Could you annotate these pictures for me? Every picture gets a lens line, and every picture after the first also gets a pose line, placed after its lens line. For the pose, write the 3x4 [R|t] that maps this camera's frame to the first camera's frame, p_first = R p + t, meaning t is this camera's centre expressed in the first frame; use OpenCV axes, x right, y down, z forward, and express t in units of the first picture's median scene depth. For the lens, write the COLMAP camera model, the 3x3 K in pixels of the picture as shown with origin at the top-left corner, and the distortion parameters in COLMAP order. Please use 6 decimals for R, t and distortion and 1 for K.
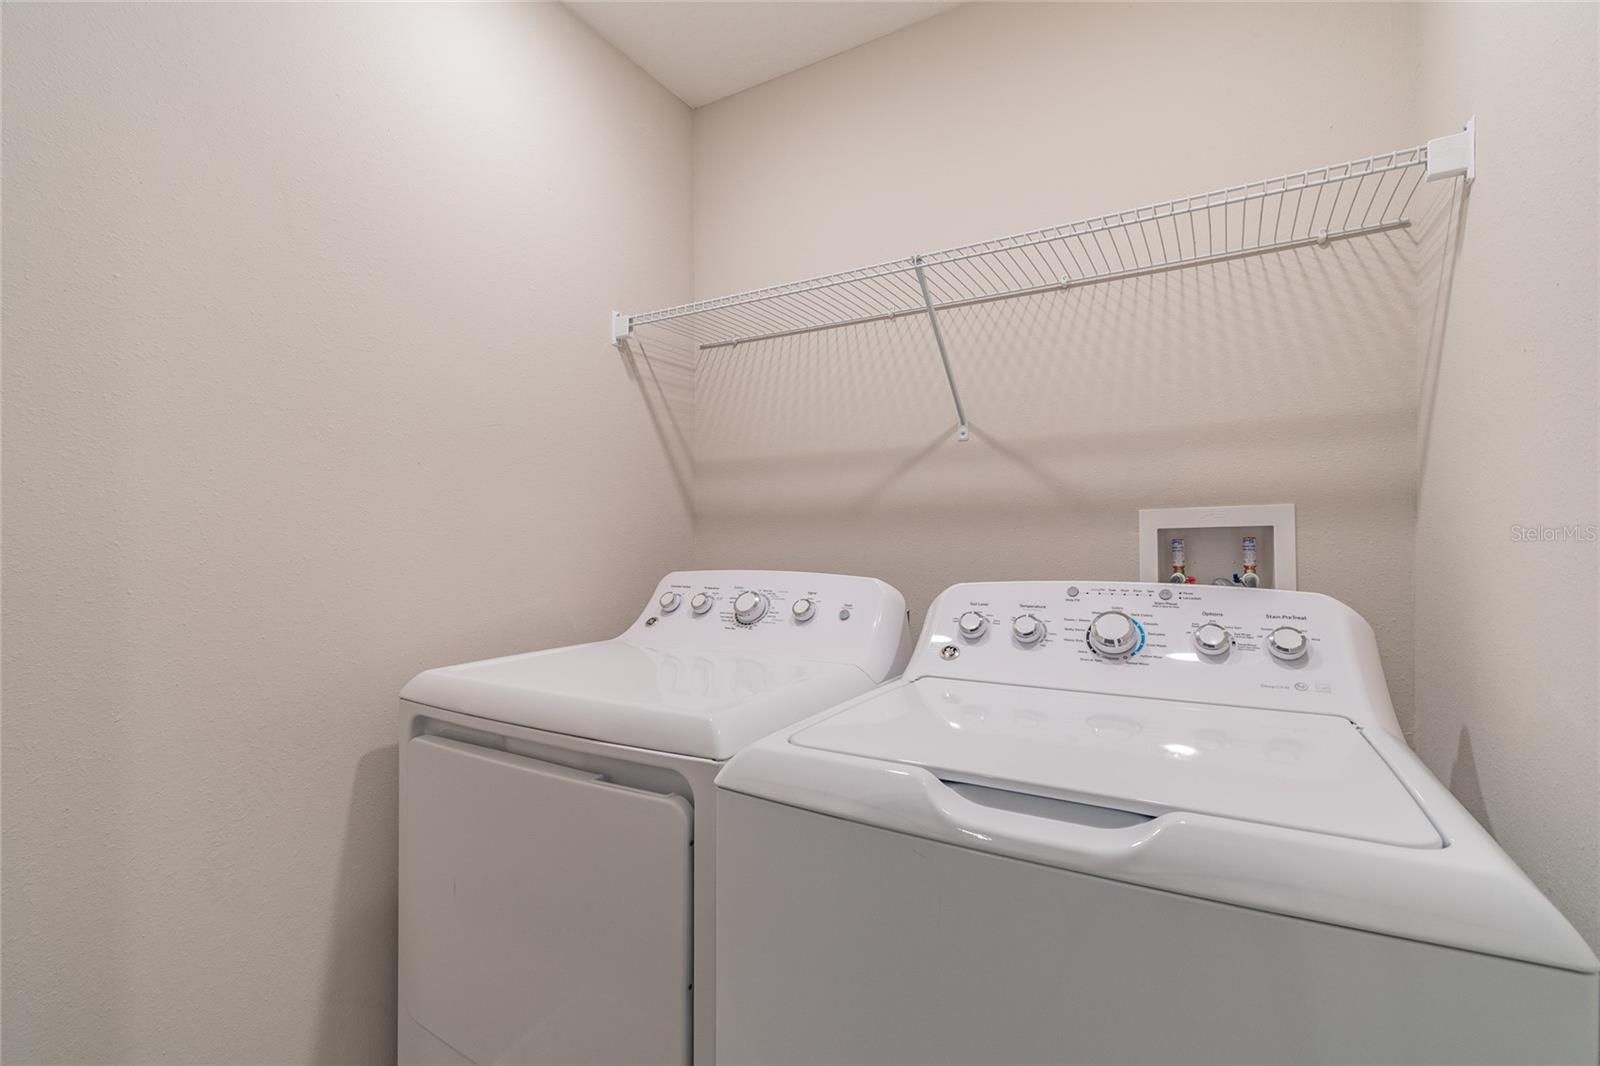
lens RADIAL K [[713.6, 0, 794.2], [0, 713.6, 537.7], [0, 0, 1]] dist [0.002481, 0.000350]
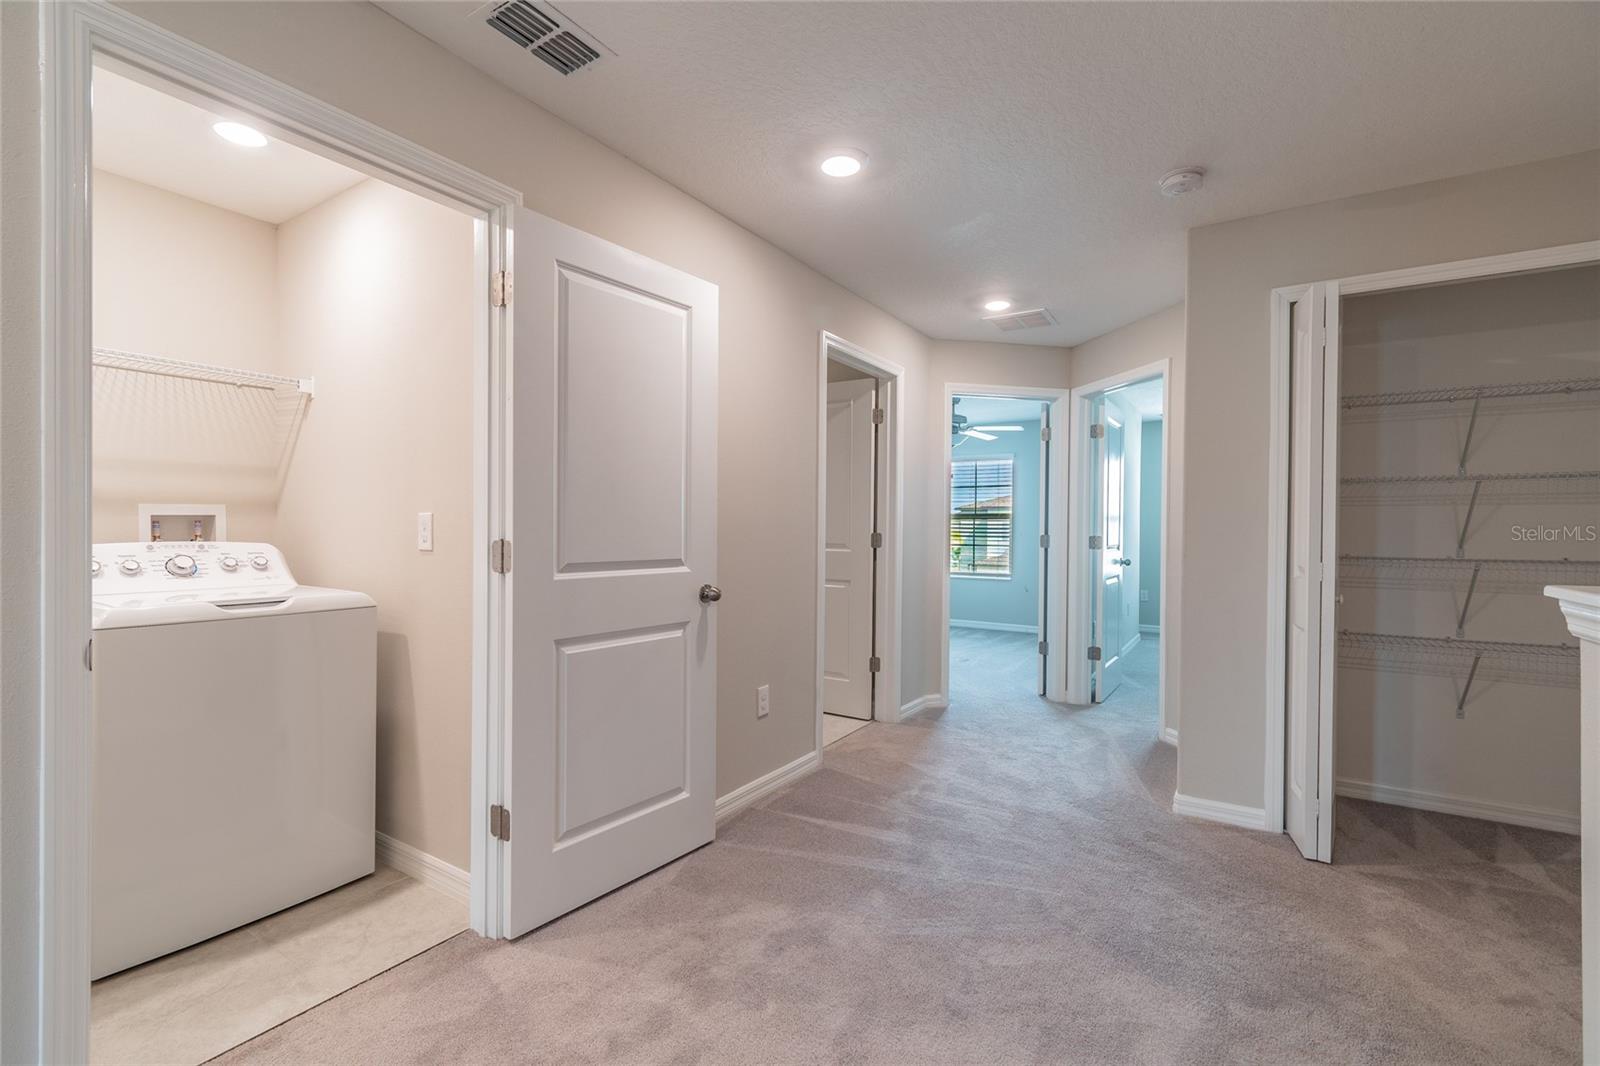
lens RADIAL K [[713.6, 0, 794.2], [0, 713.6, 537.7], [0, 0, 1]] dist [0.002481, 0.000350]
pose [[0.035140, -0.012864, 0.999300, -1.459405], [-0.016355, 0.999776, 0.013445, -0.007094], [-0.999249, -0.016816, 0.034922, -0.817654]]
